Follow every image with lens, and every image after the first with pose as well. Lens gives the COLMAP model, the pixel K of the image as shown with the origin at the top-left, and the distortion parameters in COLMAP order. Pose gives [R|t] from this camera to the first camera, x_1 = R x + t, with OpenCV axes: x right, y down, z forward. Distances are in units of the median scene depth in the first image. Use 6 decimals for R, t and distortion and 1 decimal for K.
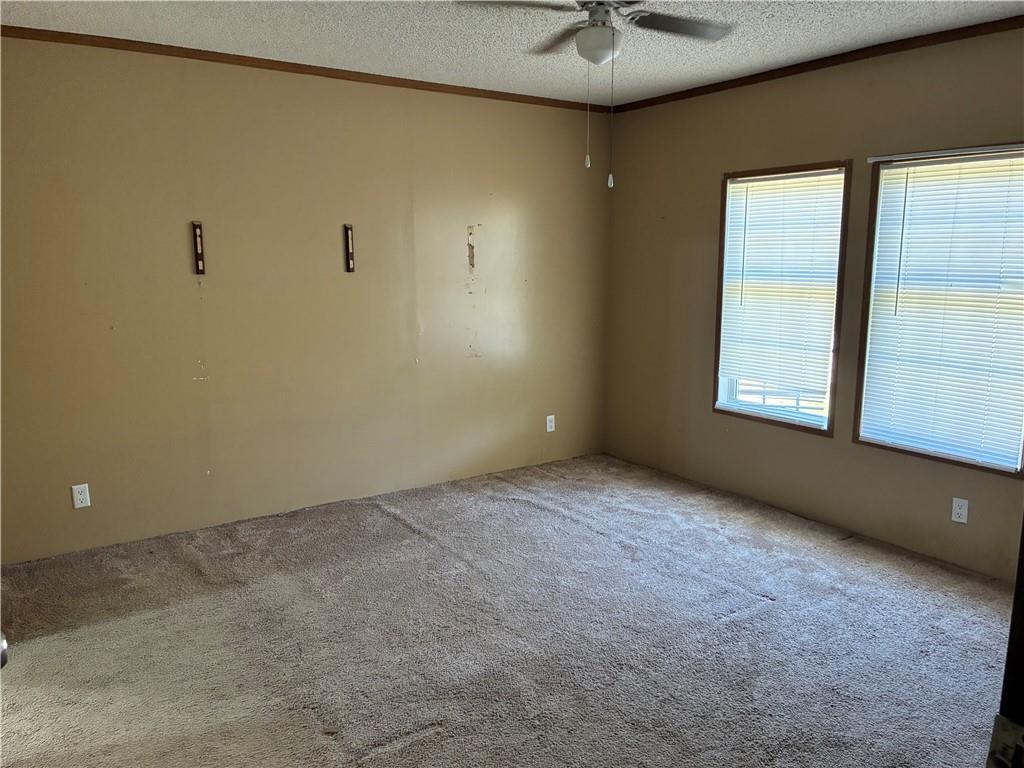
lens RADIAL K [[778.5, 0, 512.0], [0, 778.5, 384.0], [0, 0, 1]] dist [0.058852, -0.077162]
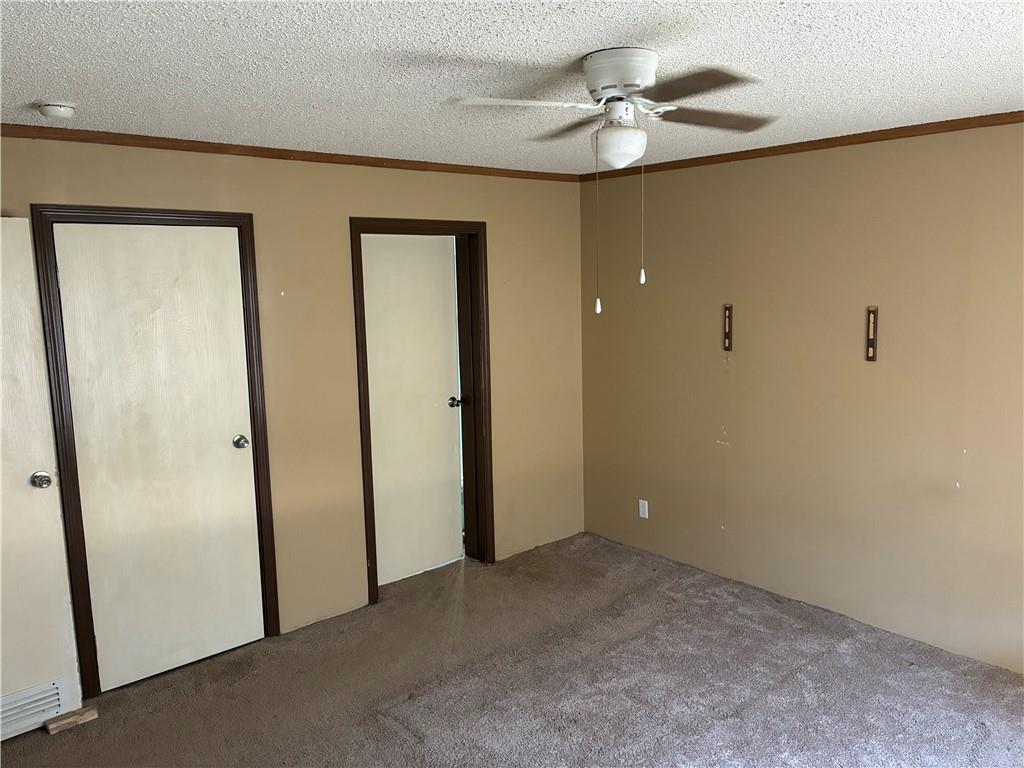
lens RADIAL K [[778.5, 0, 512.0], [0, 778.5, 384.0], [0, 0, 1]] dist [0.058852, -0.077162]
pose [[0.132128, 0.140236, -0.981263, 0.659375], [-0.150666, 0.981280, 0.119951, -0.181620], [0.979715, 0.131994, 0.150783, 0.543942]]
